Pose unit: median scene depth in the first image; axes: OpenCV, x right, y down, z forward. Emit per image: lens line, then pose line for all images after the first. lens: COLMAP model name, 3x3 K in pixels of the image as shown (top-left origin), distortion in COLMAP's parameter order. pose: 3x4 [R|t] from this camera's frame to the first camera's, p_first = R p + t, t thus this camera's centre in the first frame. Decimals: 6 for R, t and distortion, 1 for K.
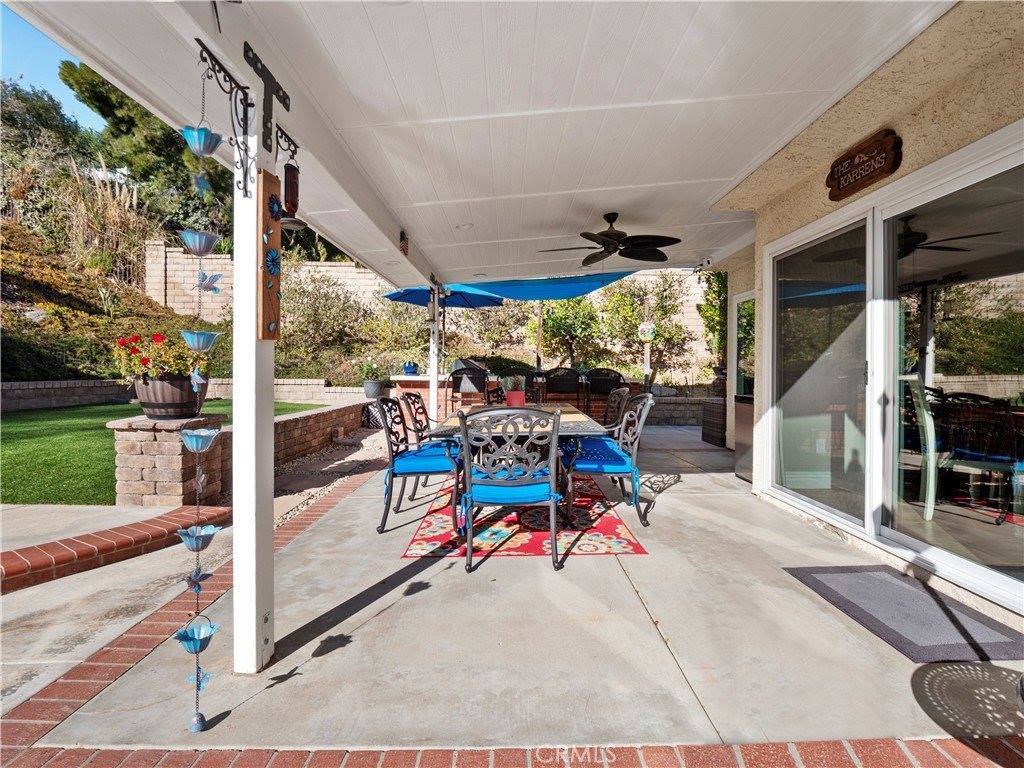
lens RADIAL K [[503.5, 0, 512.2], [0, 503.5, 378.5], [0, 0, 1]] dist [-0.003866, -0.013632]
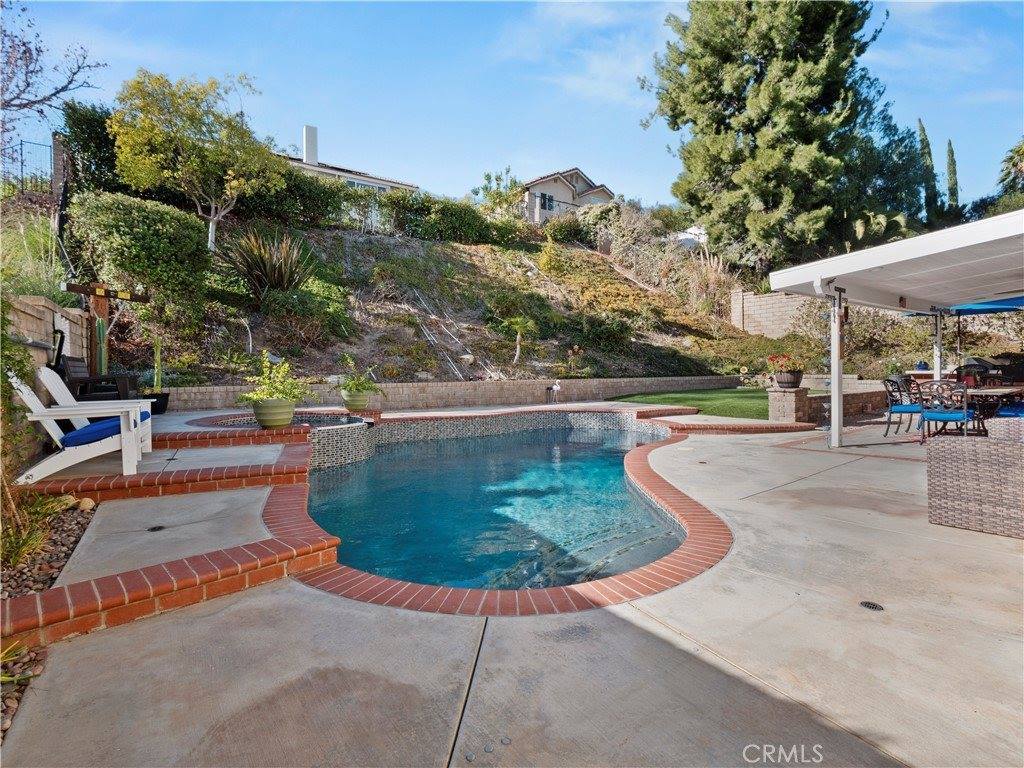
lens RADIAL K [[503.5, 0, 512.2], [0, 503.5, 378.5], [0, 0, 1]] dist [-0.003866, -0.013632]
pose [[0.574036, -0.004288, -0.818819, 0.198010], [0.003428, 0.999990, -0.002834, 0.011181], [0.818823, -0.001180, 0.574045, -0.535264]]
